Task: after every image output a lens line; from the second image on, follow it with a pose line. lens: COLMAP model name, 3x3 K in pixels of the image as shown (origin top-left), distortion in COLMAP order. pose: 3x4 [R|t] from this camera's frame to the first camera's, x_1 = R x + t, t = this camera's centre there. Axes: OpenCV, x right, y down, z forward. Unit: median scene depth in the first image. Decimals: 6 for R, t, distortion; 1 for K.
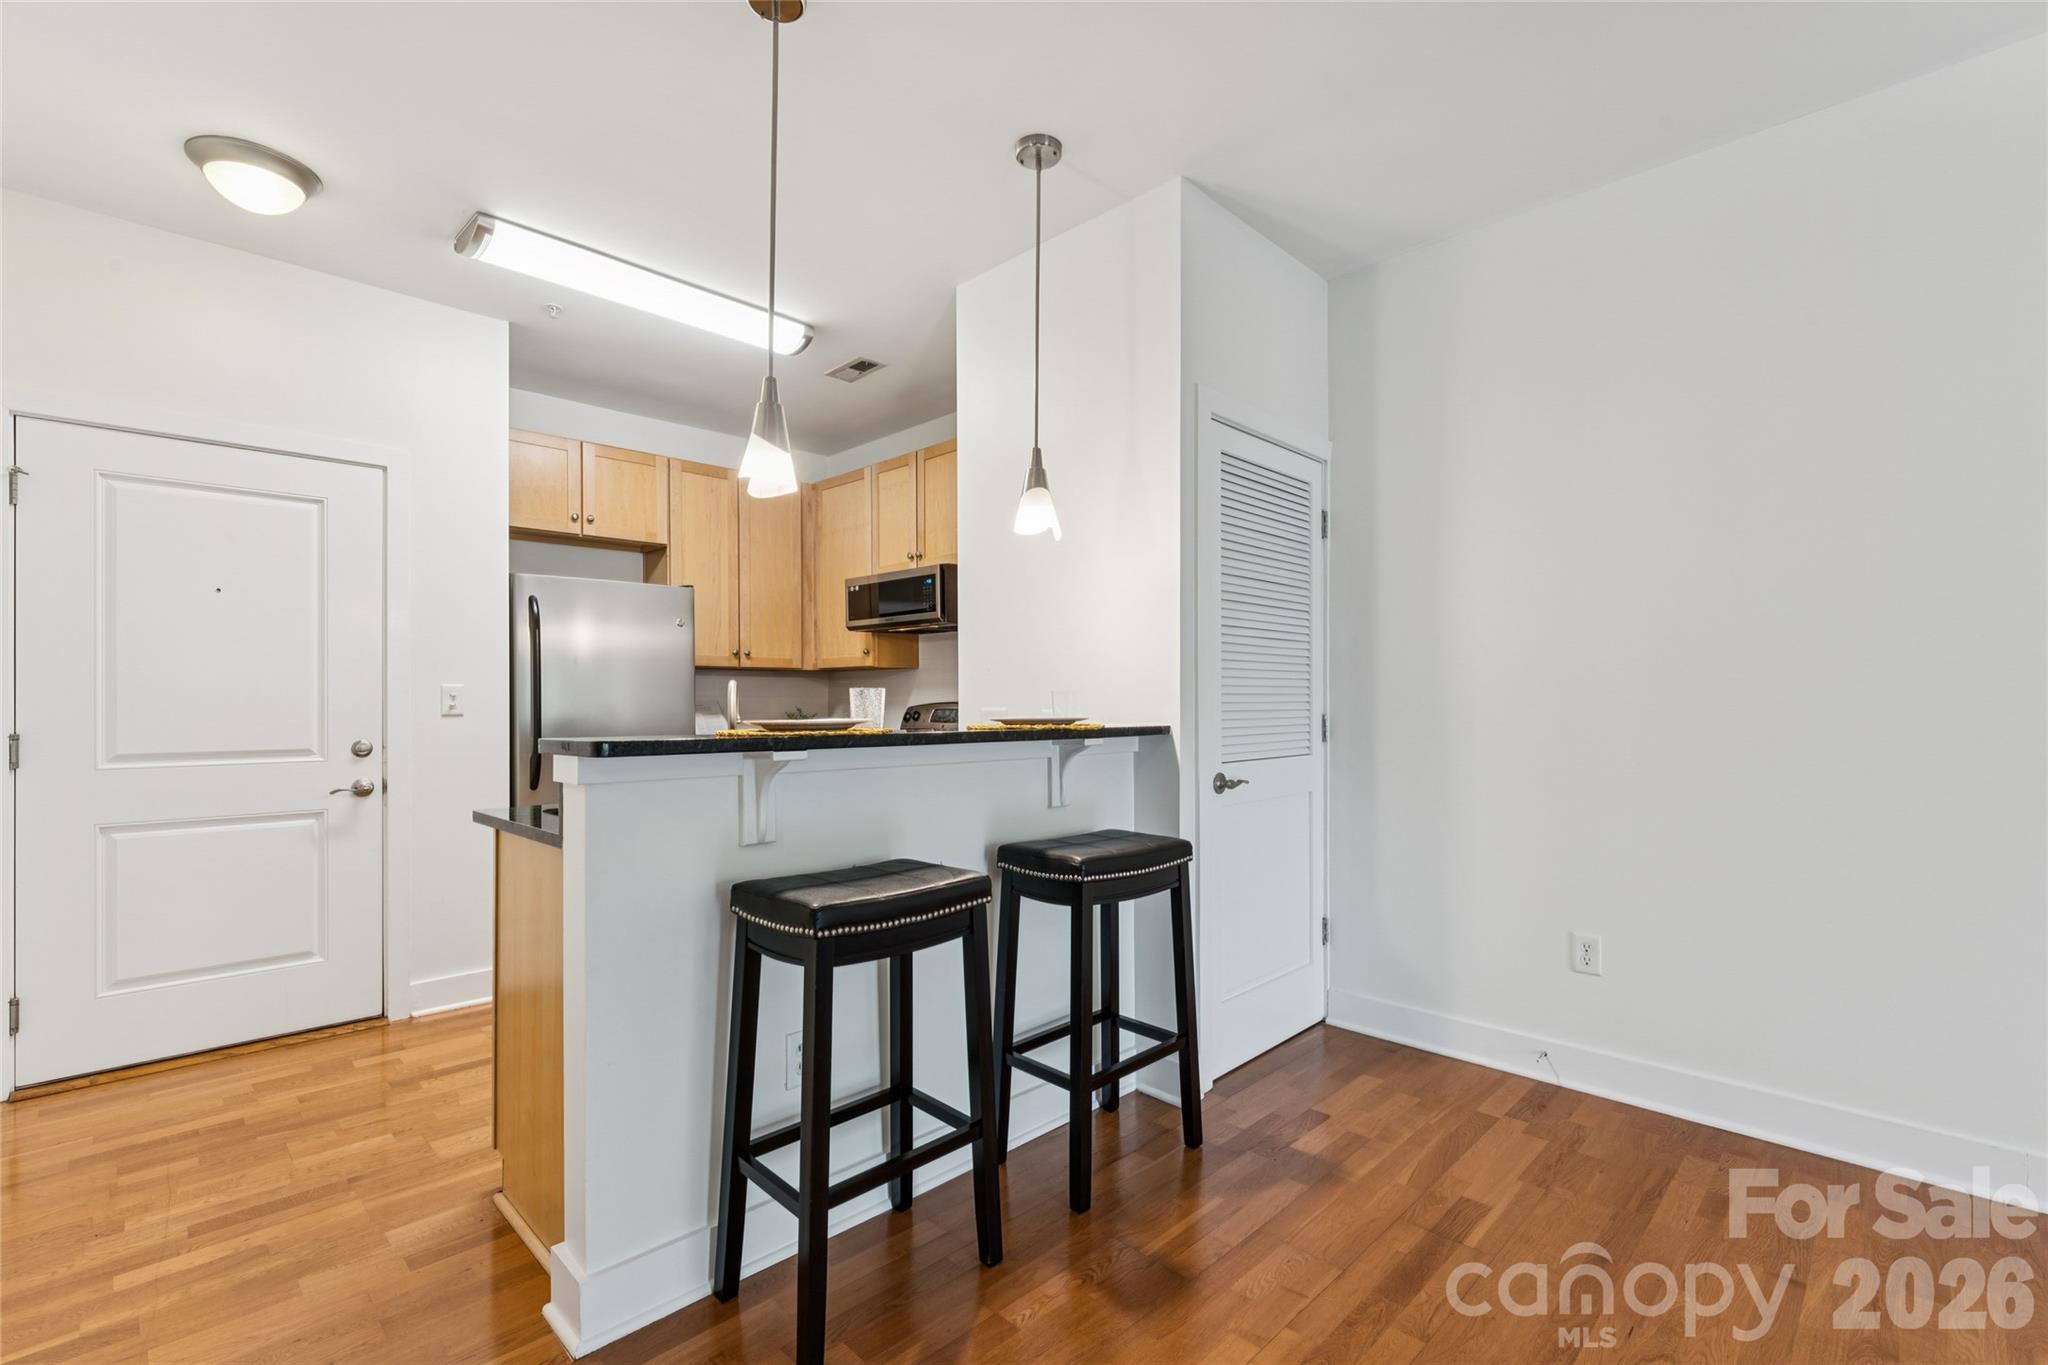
lens RADIAL K [[917.3, 0, 1024.0], [0, 917.3, 682.5], [0, 0, 1]] dist [0.002637, 0.000323]
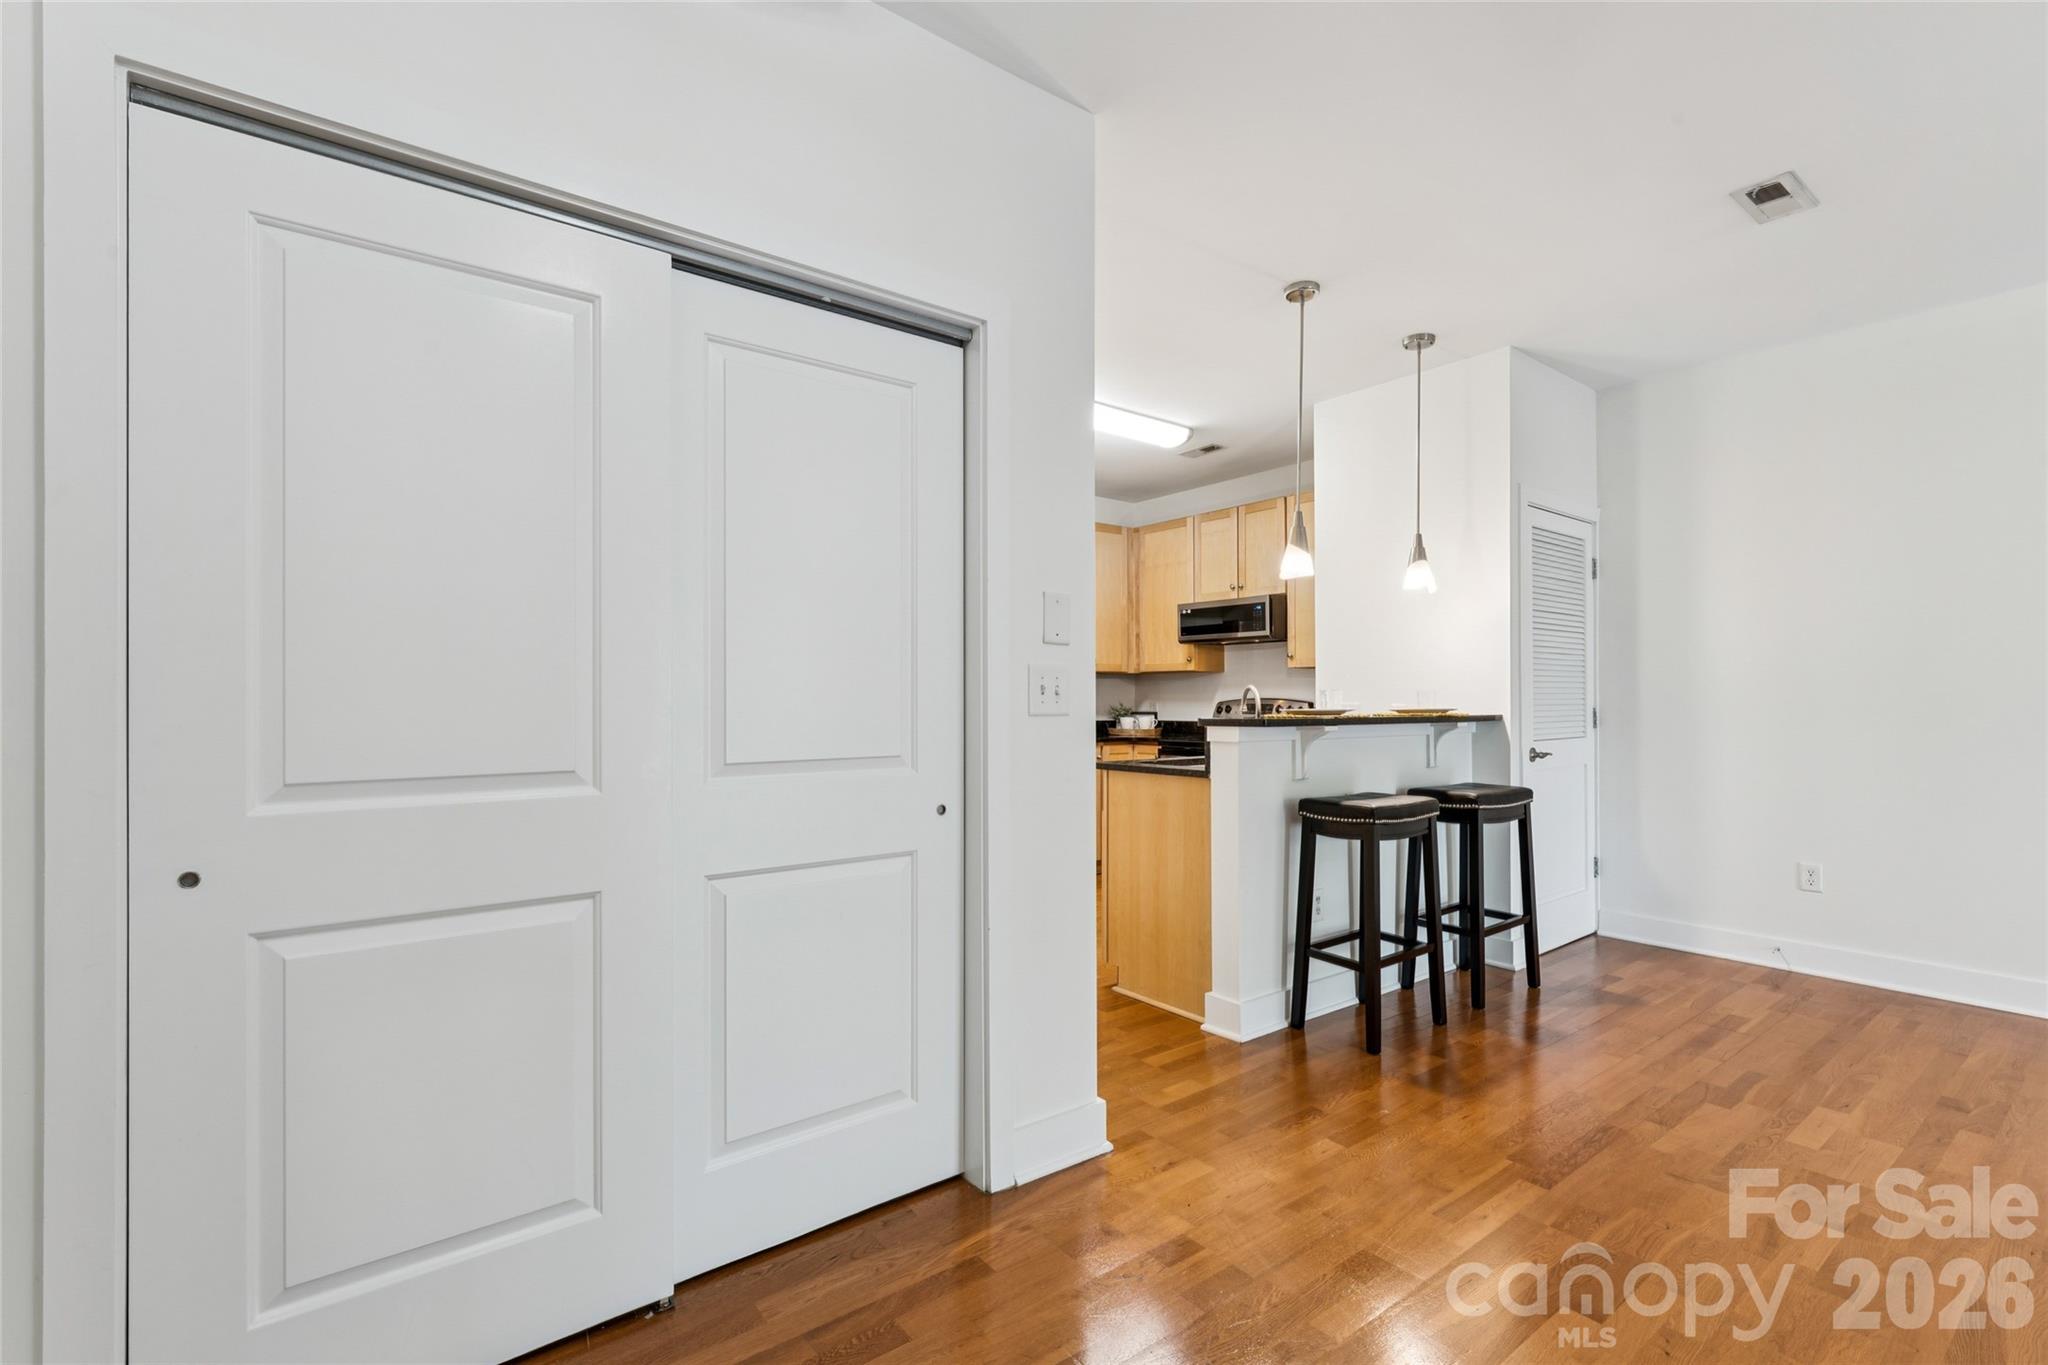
lens RADIAL K [[922.9, 0, 1031.2], [0, 922.9, 672.0], [0, 0, 1]] dist [-0.001969, 0.000102]
pose [[0.991691, -0.001621, -0.128635, -0.399859], [0.000727, 0.999975, -0.006999, -0.011794], [0.128643, 0.006847, 0.991667, -0.571187]]
